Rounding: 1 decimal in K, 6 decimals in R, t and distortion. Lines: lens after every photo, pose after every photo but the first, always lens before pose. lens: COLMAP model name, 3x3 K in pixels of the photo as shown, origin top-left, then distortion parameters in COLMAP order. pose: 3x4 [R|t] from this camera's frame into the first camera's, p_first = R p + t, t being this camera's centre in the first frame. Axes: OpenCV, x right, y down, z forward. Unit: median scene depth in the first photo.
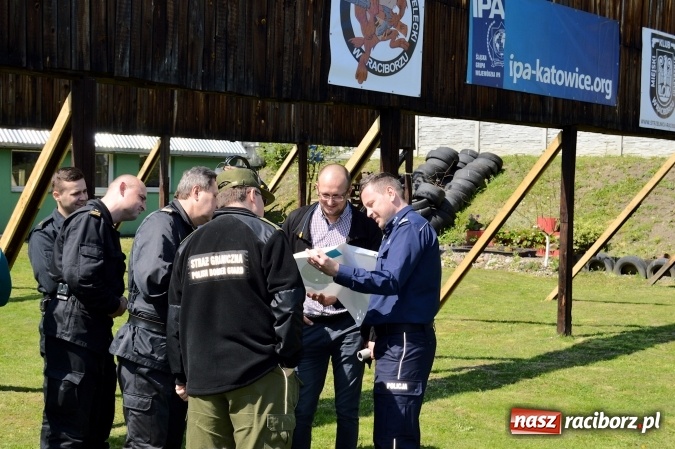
lens RADIAL K [[1329.3, 0, 337.5], [0, 1329.3, 224.5], [0, 0, 1]] dist [-0.027487, 0.250545]
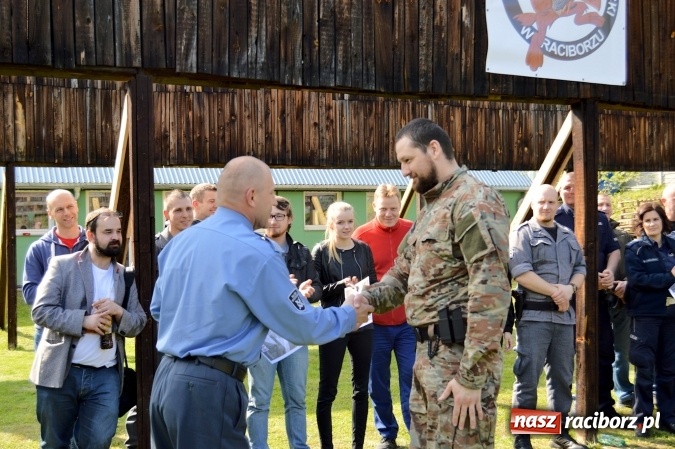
lens RADIAL K [[987.4, 0, 337.5], [0, 987.4, 224.5], [0, 0, 1]] dist [-0.034596, -0.054391]
pose [[0.917764, -0.037466, -0.395354, 0.142099], [0.020247, 0.998659, -0.047637, 0.012076], [0.396609, 0.035715, 0.917293, 0.424001]]
